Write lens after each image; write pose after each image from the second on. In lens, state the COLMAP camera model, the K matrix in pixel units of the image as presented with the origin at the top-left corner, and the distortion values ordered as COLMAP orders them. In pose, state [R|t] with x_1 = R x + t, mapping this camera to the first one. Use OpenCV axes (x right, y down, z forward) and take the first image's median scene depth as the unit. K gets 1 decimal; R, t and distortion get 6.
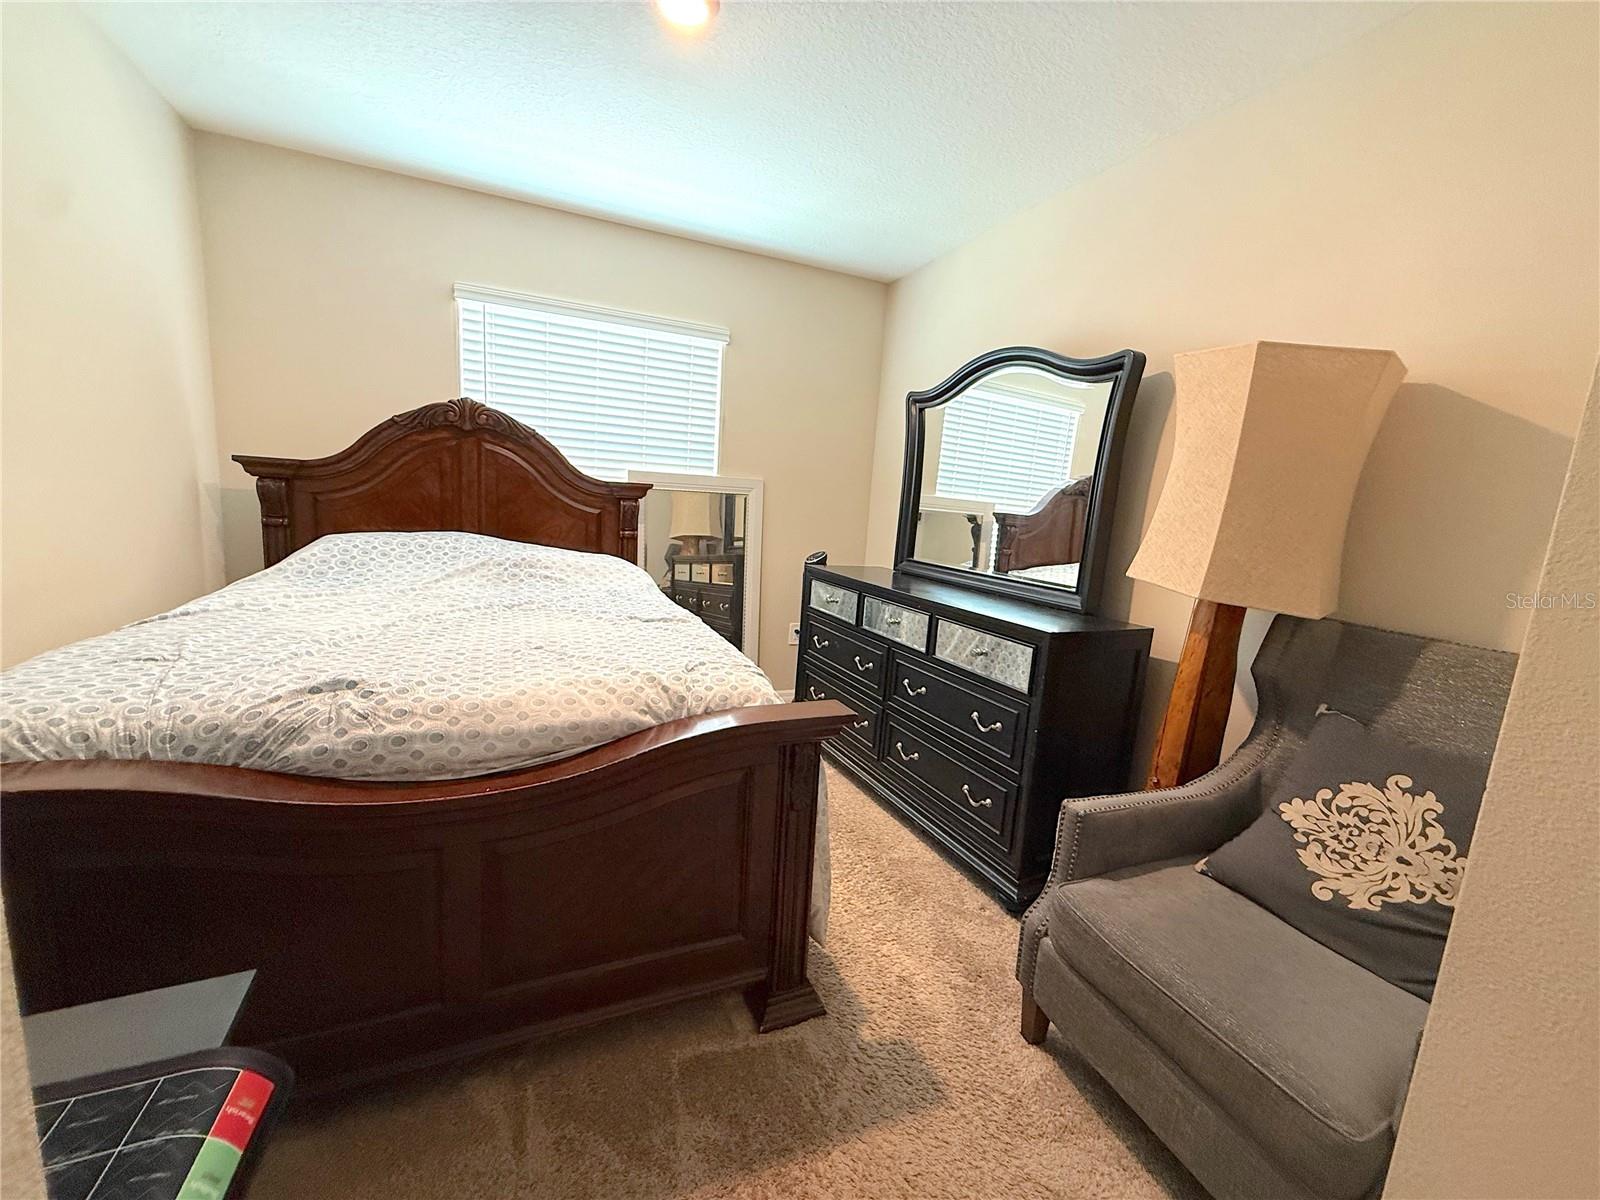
lens RADIAL K [[636.4, 0, 792.0], [0, 636.4, 600.8], [0, 0, 1]] dist [-0.000171, -0.000204]
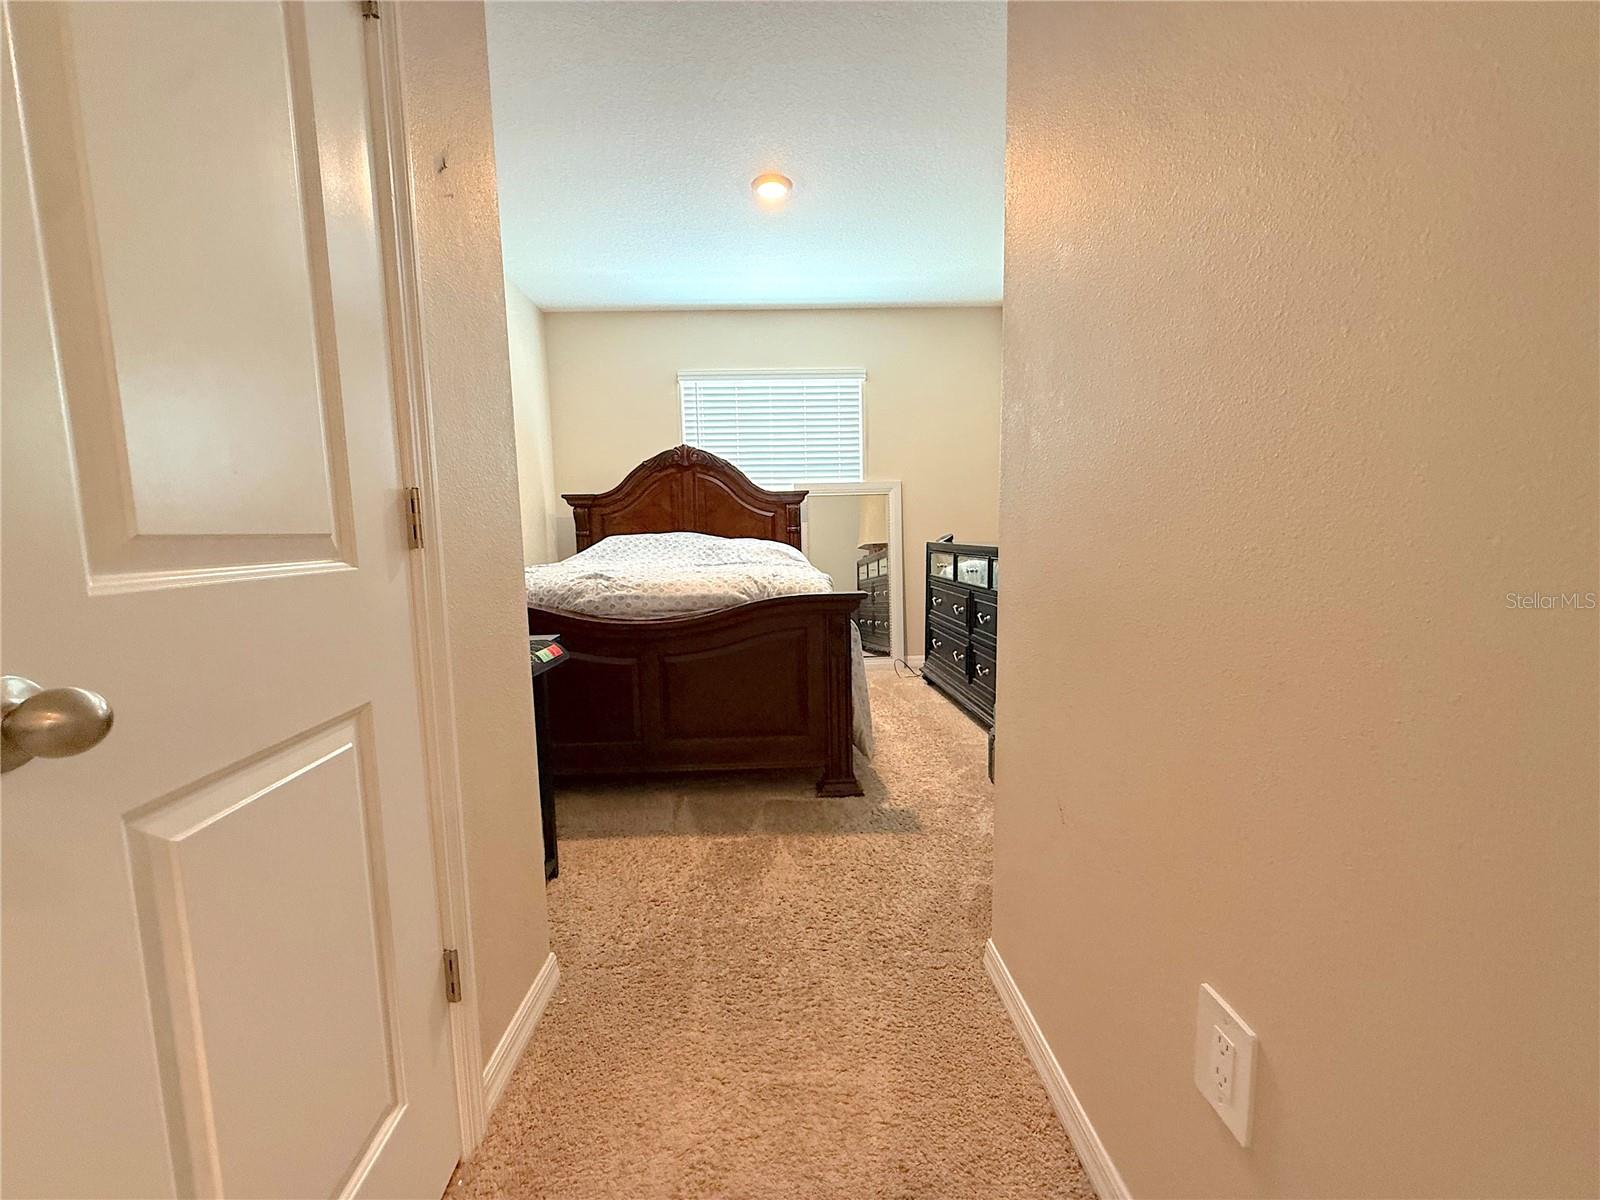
lens RADIAL K [[636.4, 0, 792.0], [0, 636.4, 600.8], [0, 0, 1]] dist [-0.000171, -0.000204]
pose [[0.927077, -0.044113, -0.372265, 0.298839], [0.021487, 0.997673, -0.064711, 0.170129], [0.374254, 0.051994, 0.925868, -0.314802]]
